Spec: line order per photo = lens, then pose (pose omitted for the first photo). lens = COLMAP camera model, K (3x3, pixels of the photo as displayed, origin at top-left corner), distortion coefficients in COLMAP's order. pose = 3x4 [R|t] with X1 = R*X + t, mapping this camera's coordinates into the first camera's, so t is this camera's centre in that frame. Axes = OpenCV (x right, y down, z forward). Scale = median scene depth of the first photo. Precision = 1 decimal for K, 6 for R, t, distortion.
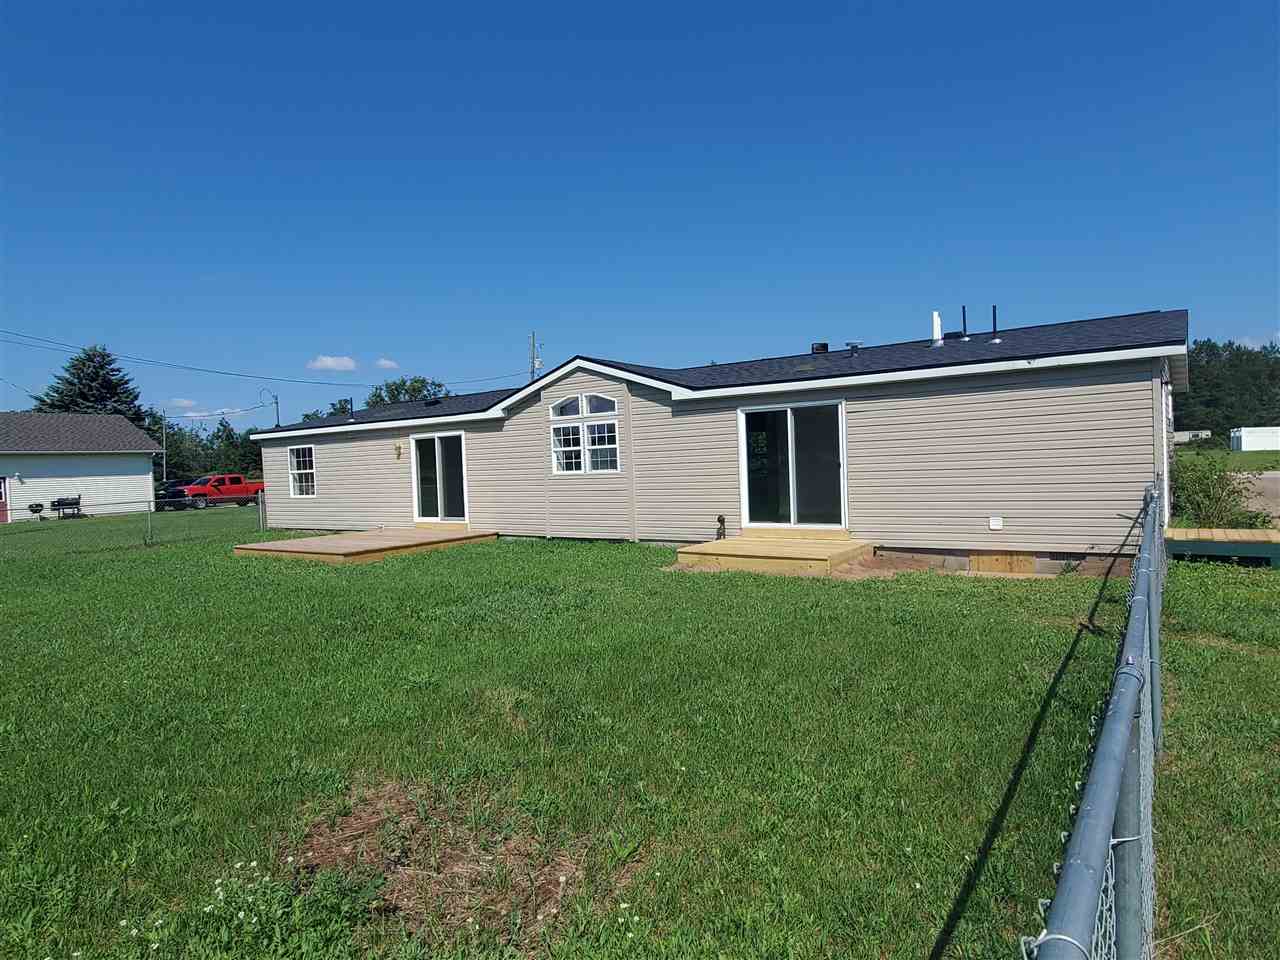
lens RADIAL K [[773.7, 0, 640.0], [0, 773.7, 480.0], [0, 0, 1]] dist [0.001629, 0.000228]
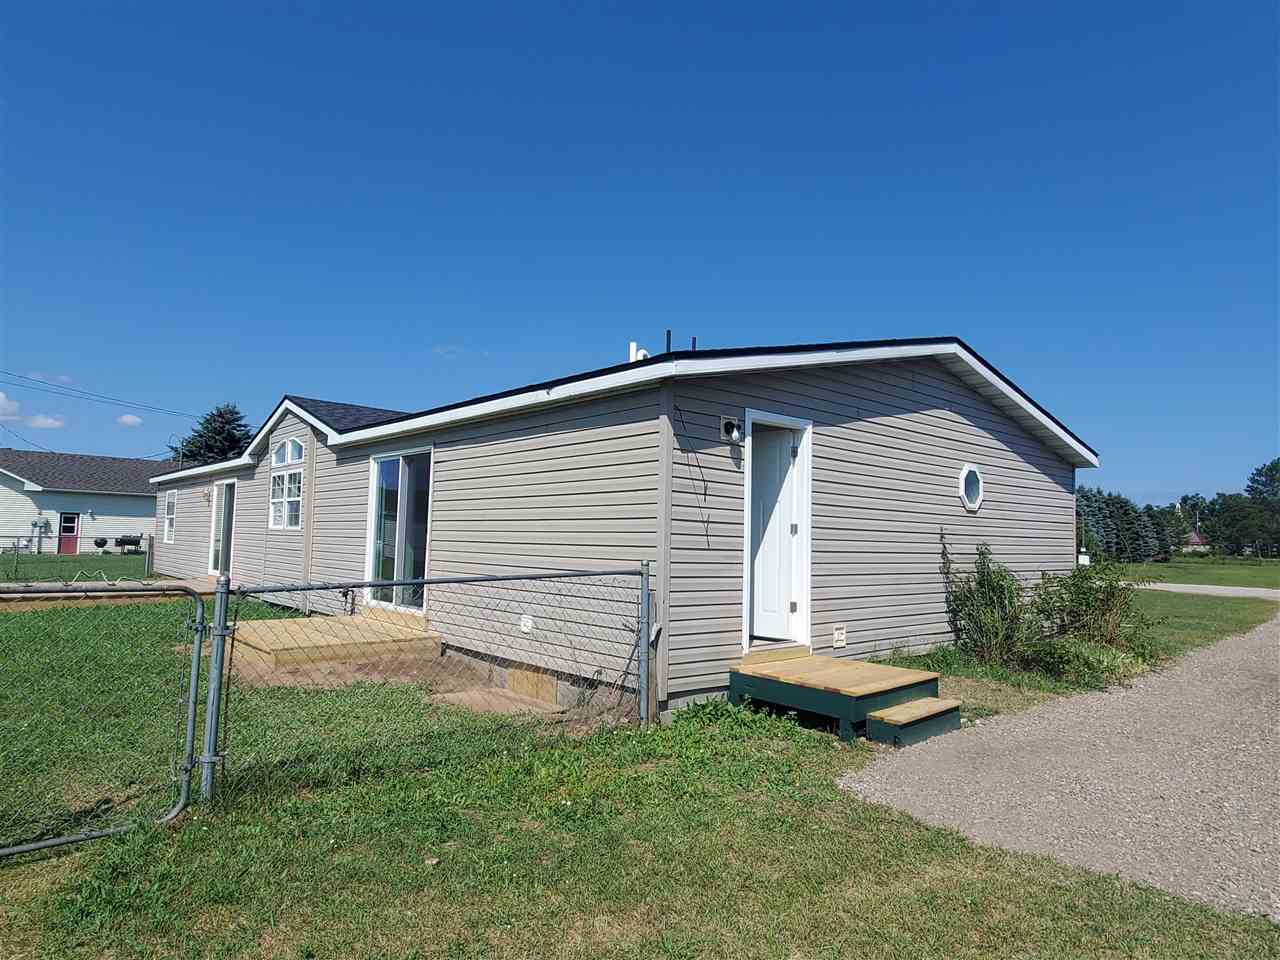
lens RADIAL K [[773.7, 0, 640.0], [0, 773.7, 480.0], [0, 0, 1]] dist [0.001629, 0.000228]
pose [[0.969168, 0.043451, -0.242540, 0.486287], [-0.066974, 0.993724, -0.089596, -0.011126], [0.237125, 0.103078, 0.965995, 0.228823]]
